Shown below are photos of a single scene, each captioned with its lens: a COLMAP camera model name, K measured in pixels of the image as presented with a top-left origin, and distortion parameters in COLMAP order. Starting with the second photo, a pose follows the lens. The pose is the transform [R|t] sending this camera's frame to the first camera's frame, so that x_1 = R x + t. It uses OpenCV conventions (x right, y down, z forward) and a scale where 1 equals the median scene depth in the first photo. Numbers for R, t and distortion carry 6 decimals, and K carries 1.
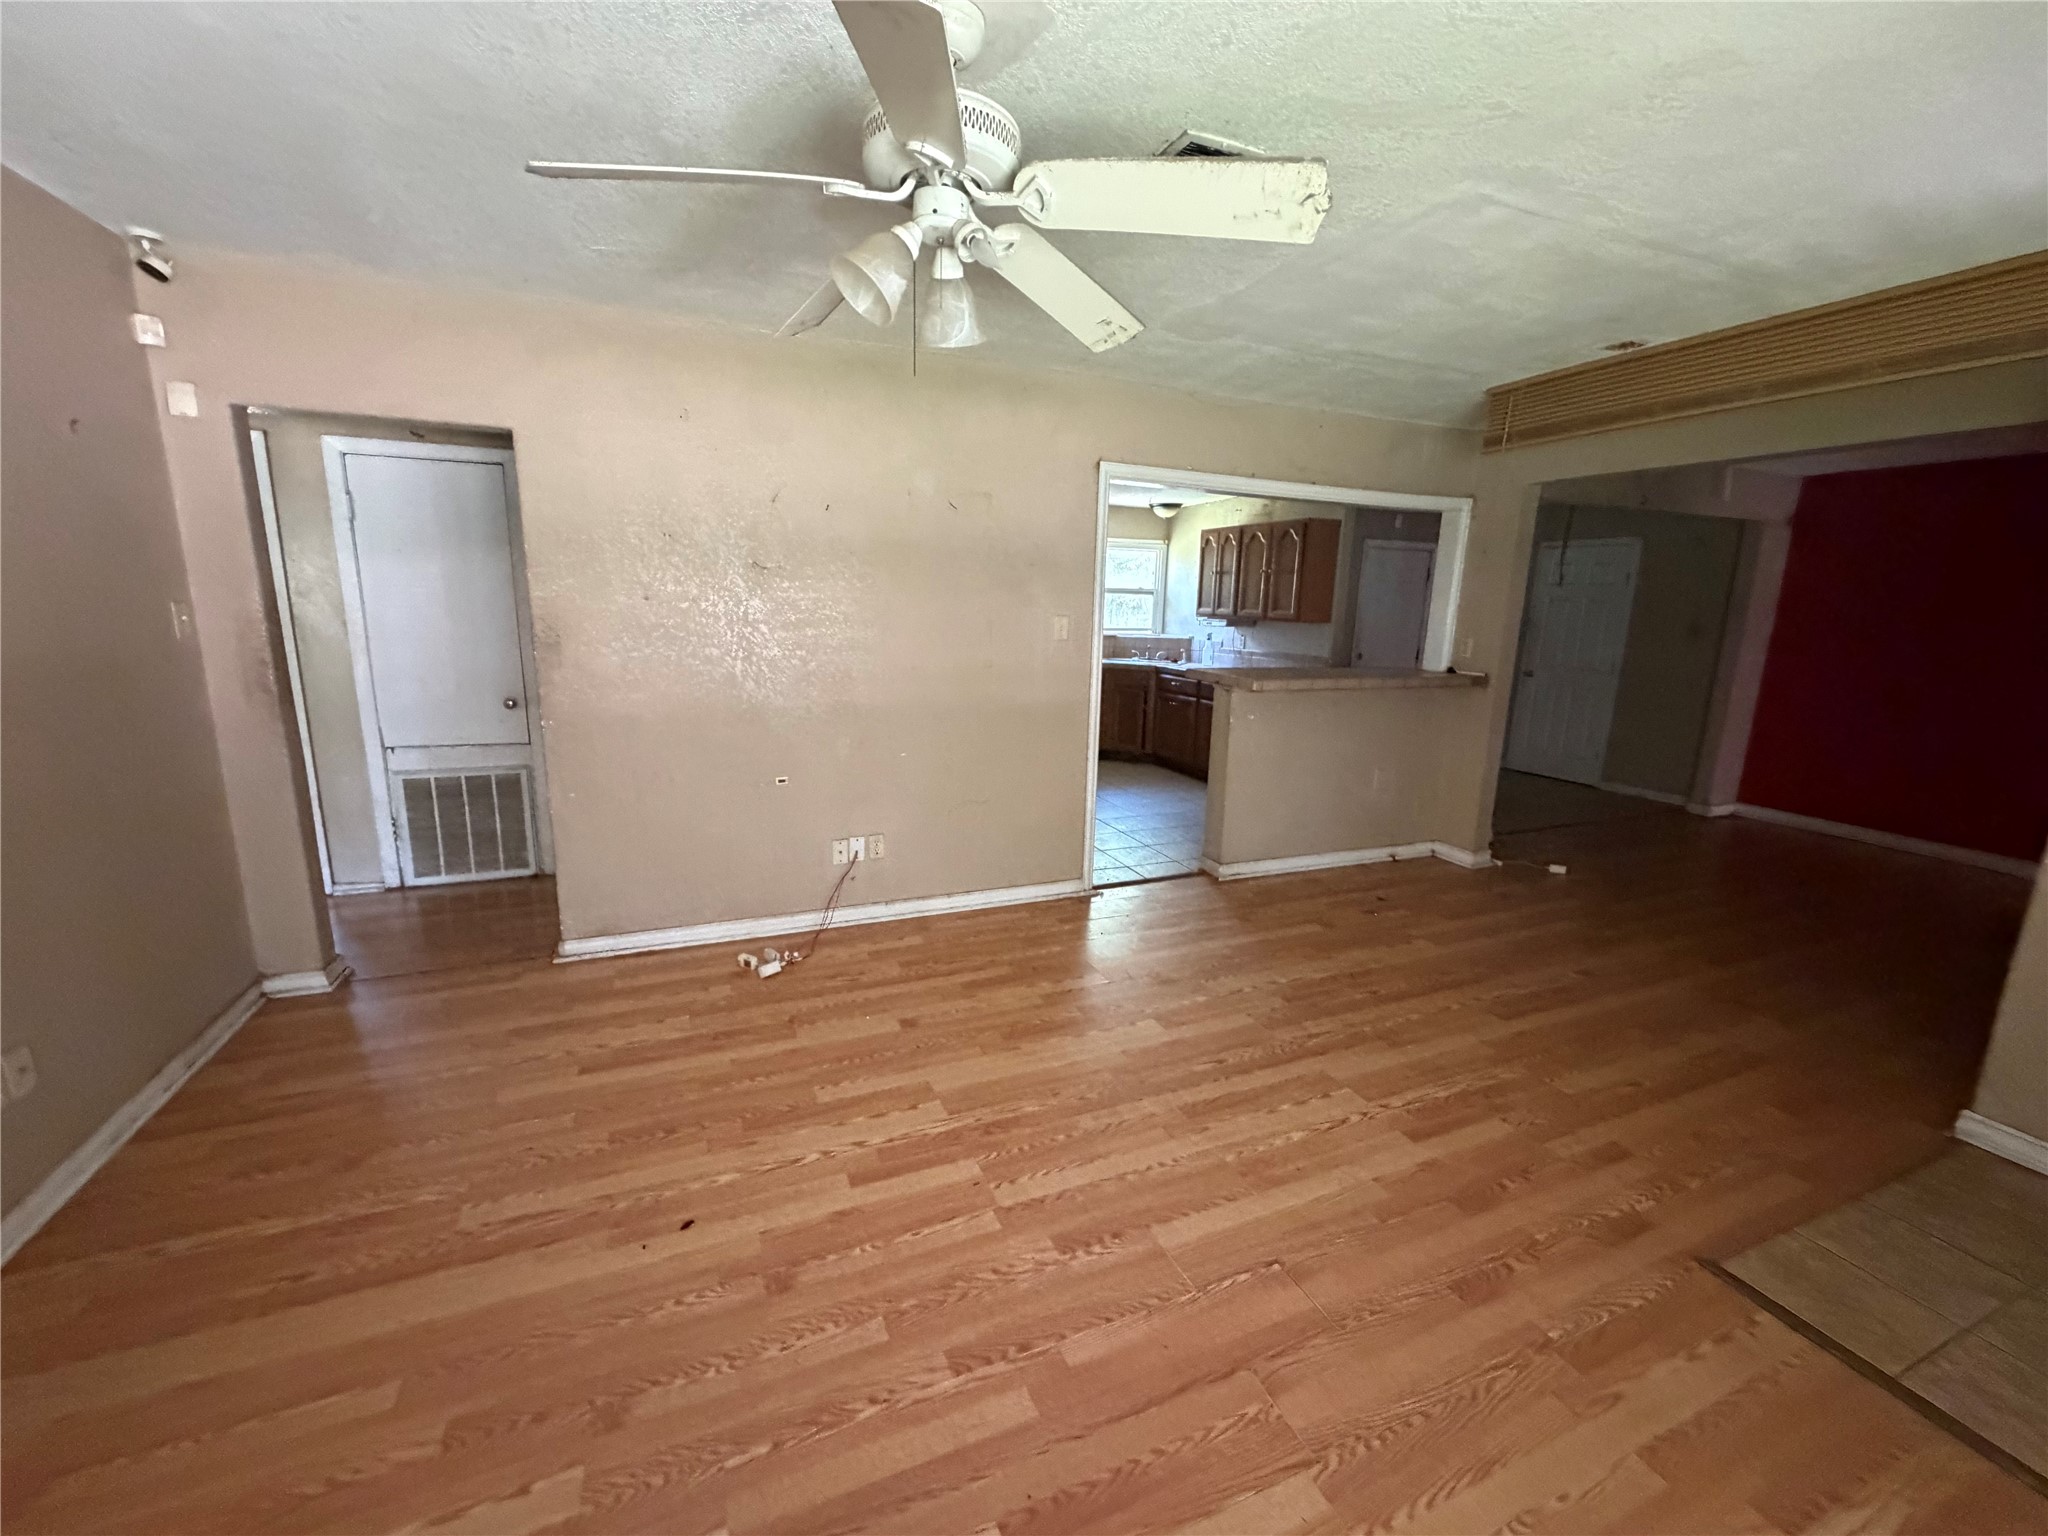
lens RADIAL K [[809.1, 0, 1017.4], [0, 809.1, 765.8], [0, 0, 1]] dist [0.000381, 0.000061]
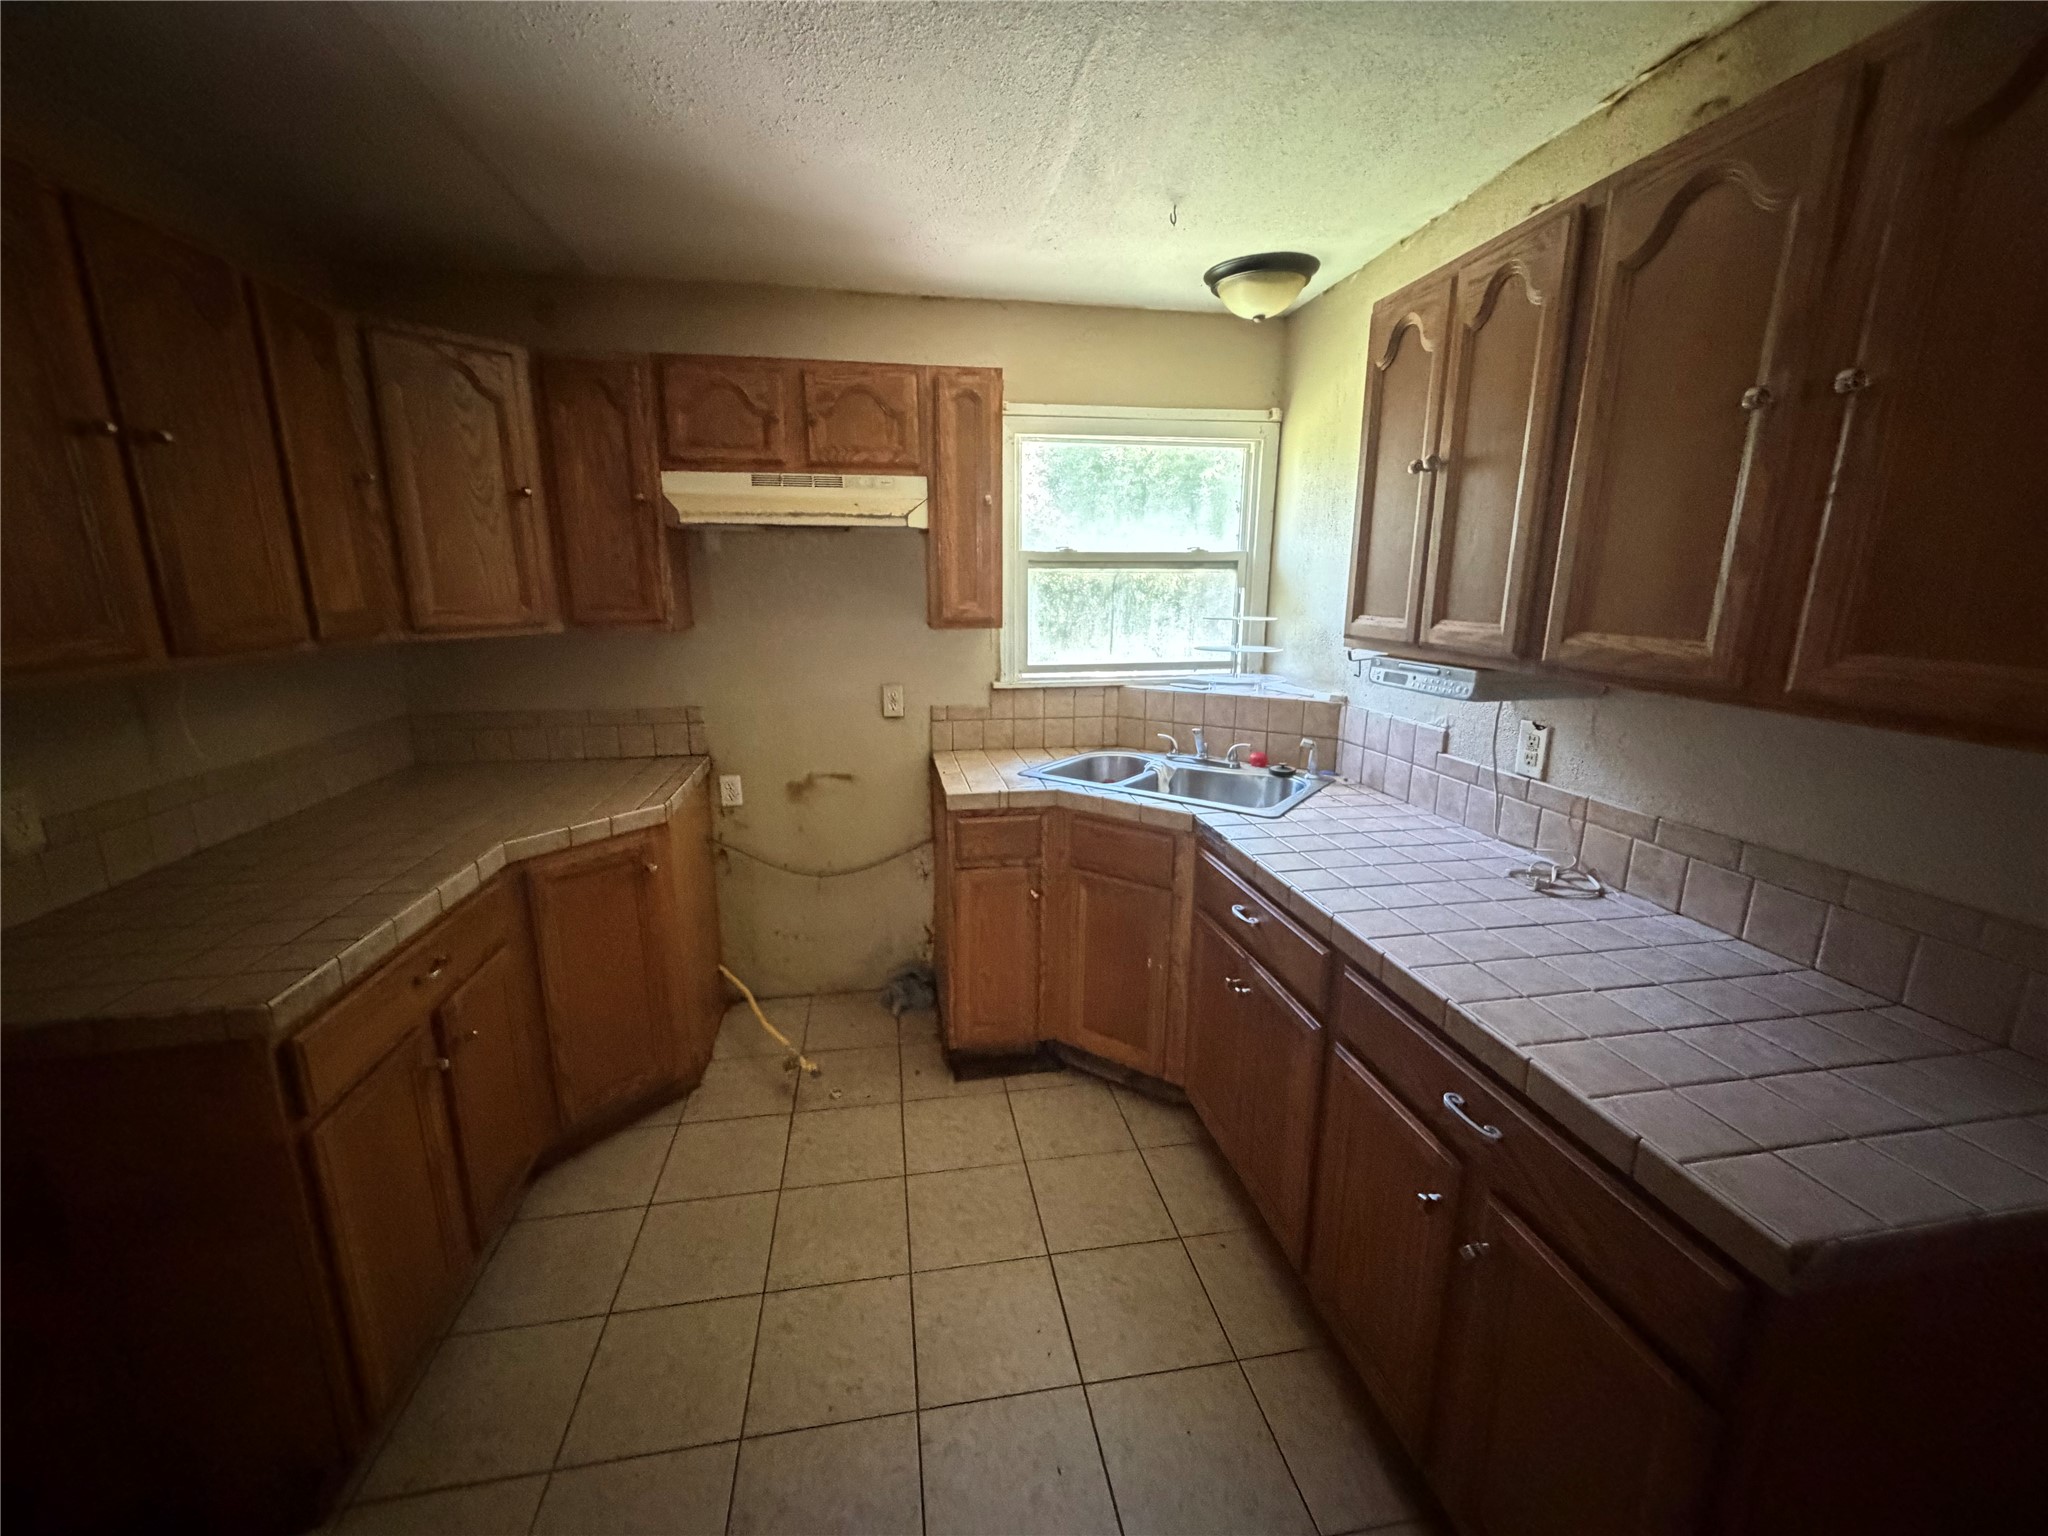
lens RADIAL K [[809.1, 0, 1020.2], [0, 809.1, 766.4], [0, 0, 1]] dist [0.000381, 0.000061]
pose [[0.975829, 0.028484, -0.216672, 0.183980], [-0.023314, 0.999380, 0.026380, -0.157312], [0.217289, -0.020691, 0.975888, 0.750802]]
